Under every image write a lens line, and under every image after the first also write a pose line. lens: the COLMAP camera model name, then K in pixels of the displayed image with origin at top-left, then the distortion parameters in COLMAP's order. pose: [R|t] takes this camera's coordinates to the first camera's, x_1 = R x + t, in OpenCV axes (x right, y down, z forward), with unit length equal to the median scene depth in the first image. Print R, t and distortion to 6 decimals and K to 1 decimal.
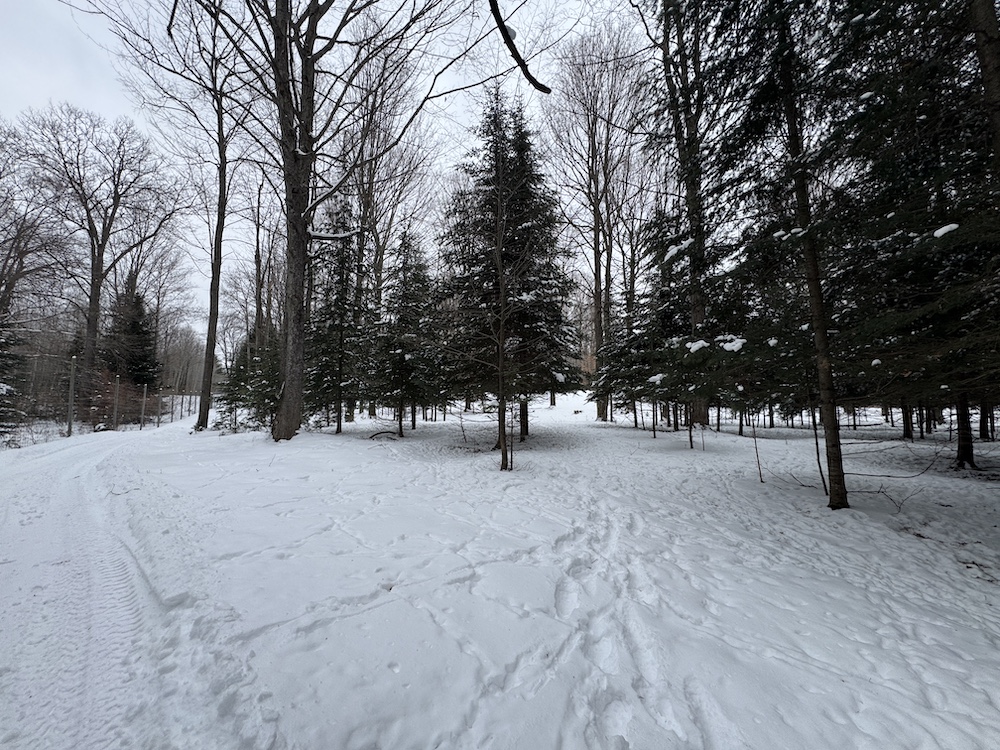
lens RADIAL K [[396.3, 0, 500.0], [0, 396.3, 375.0], [0, 0, 1]] dist [0.000665, 0.000148]
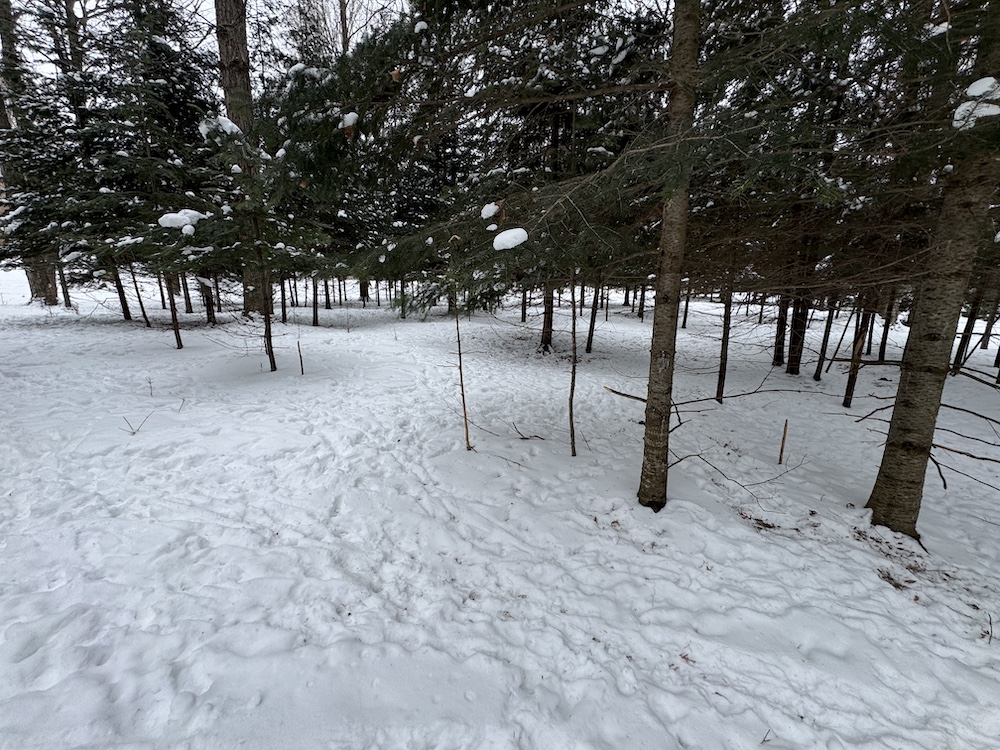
lens RADIAL K [[396.3, 0, 500.0], [0, 396.3, 375.0], [0, 0, 1]] dist [0.000665, 0.000148]
pose [[0.472220, -0.192868, 0.860122, 0.108942], [-0.089455, 0.960247, 0.264431, 0.015888], [-0.876930, -0.201812, 0.436195, 0.323851]]
